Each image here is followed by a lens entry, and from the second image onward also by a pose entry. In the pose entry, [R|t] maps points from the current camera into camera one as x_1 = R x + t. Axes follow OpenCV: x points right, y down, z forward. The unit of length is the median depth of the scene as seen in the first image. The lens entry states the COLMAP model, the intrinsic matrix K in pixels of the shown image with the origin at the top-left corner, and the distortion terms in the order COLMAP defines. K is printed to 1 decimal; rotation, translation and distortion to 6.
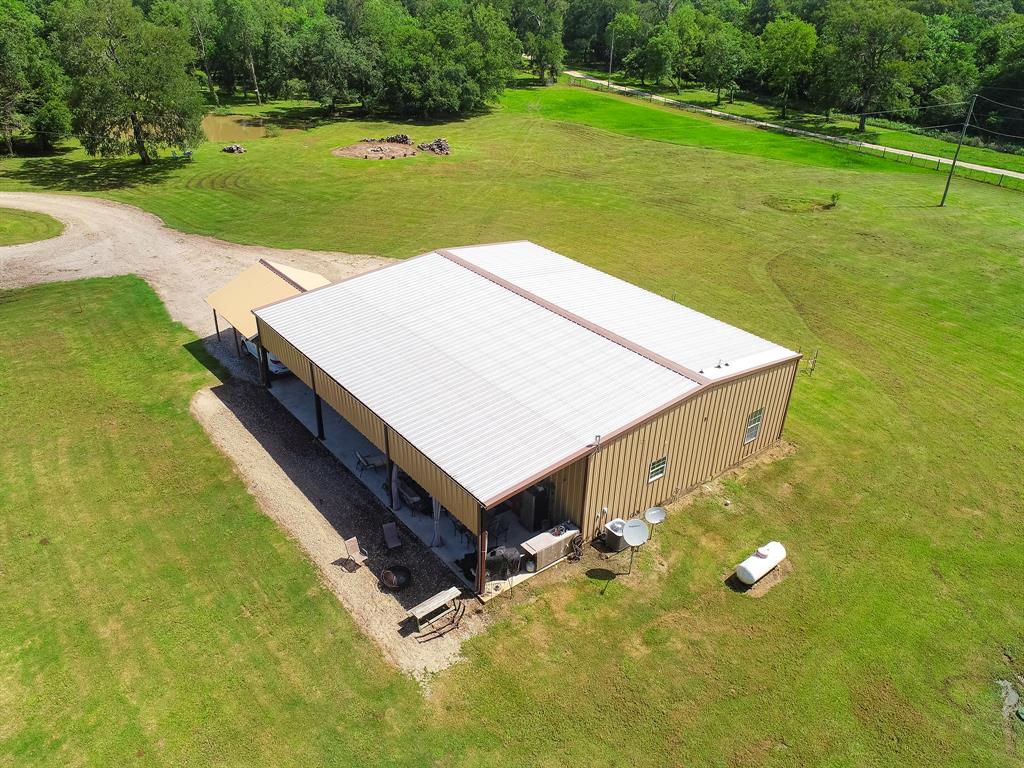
lens RADIAL K [[766.8, 0, 510.5], [0, 766.8, 386.9], [0, 0, 1]] dist [-0.004522, -0.002439]
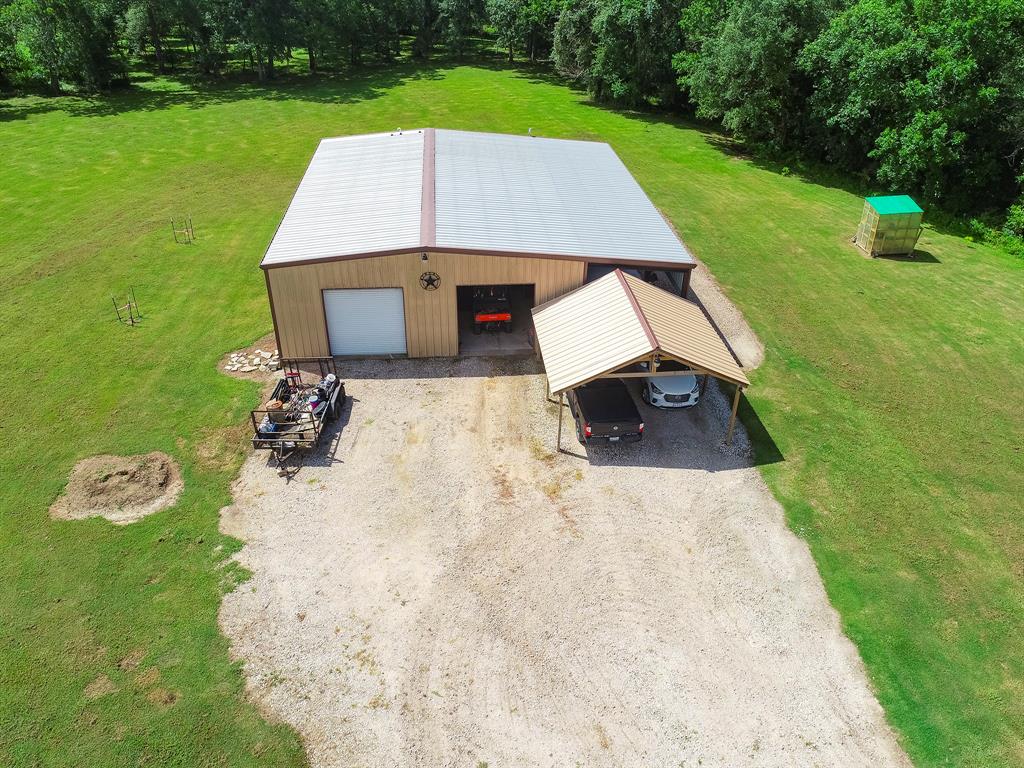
lens RADIAL K [[766.8, 0, 510.5], [0, 766.8, 386.9], [0, 0, 1]] dist [-0.004522, -0.002439]
pose [[-0.832999, -0.325418, 0.447456, -0.409846], [0.234573, 0.524734, 0.818309, -0.533422], [-0.501087, 0.786611, -0.360769, 1.053430]]
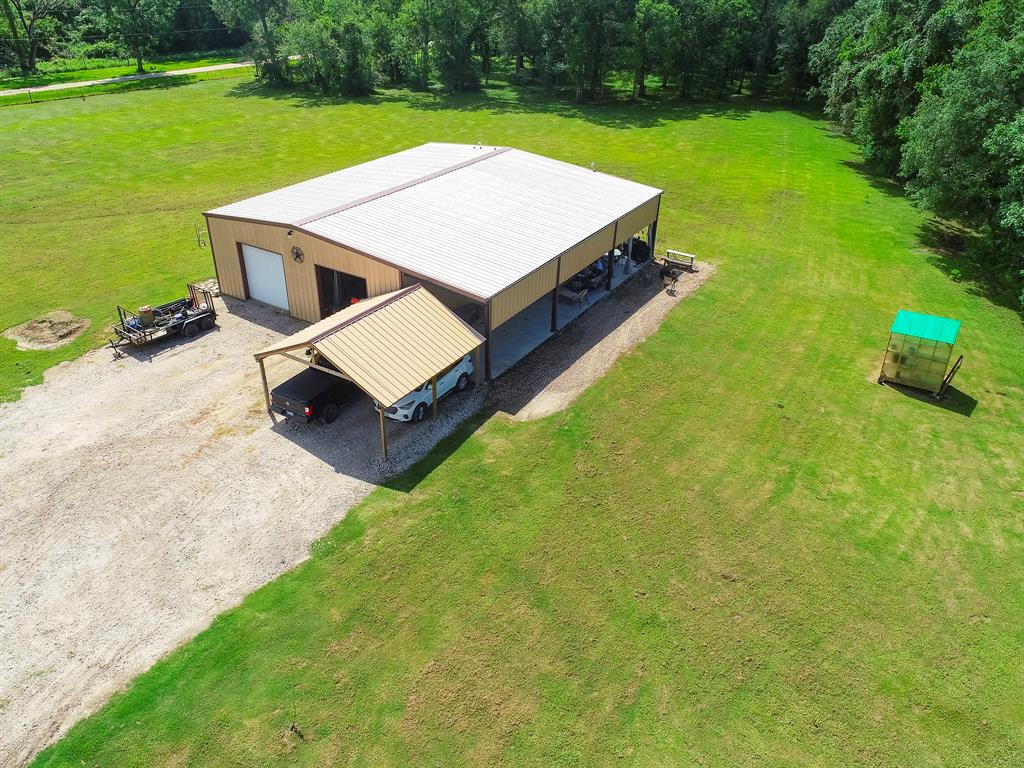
lens RADIAL K [[766.8, 0, 510.5], [0, 766.8, 386.9], [0, 0, 1]] dist [-0.004522, -0.002439]
pose [[-0.333032, -0.510198, 0.792961, -0.744282], [0.427852, 0.667643, 0.609259, -0.375786], [-0.840257, 0.542173, -0.004057, 0.720243]]
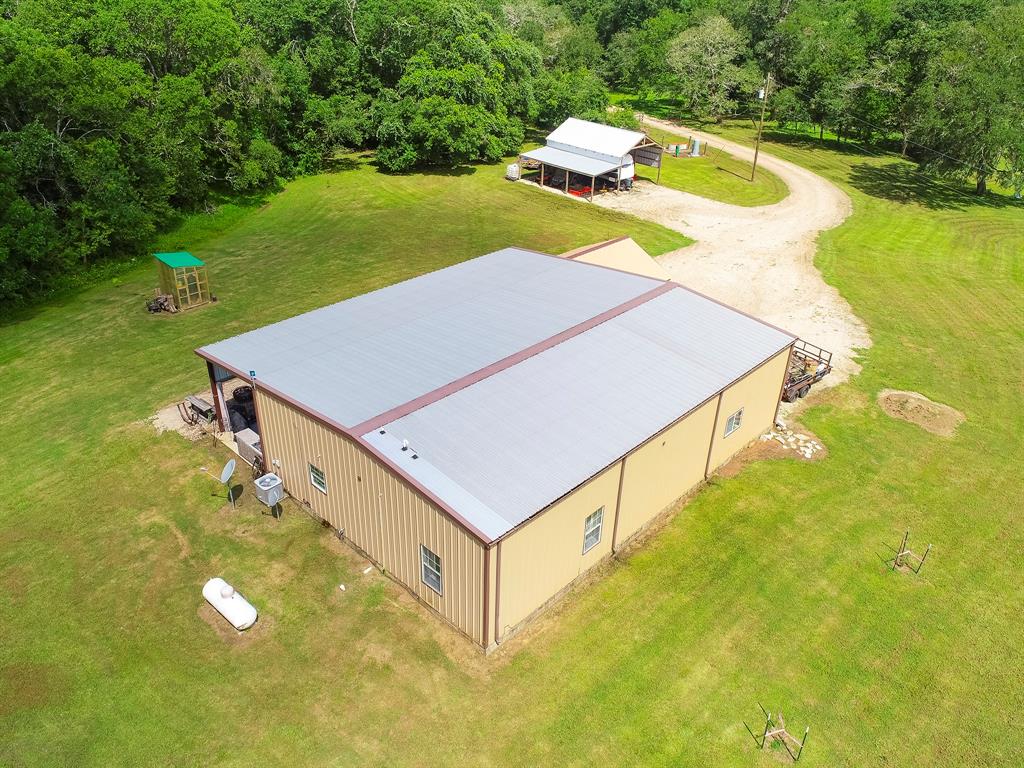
lens RADIAL K [[766.8, 0, 510.5], [0, 766.8, 386.9], [0, 0, 1]] dist [-0.004522, -0.002439]
pose [[0.138083, 0.468358, -0.872682, 0.553001], [-0.497006, 0.794917, 0.347983, -0.236017], [0.856690, 0.385678, 0.342541, 0.473217]]
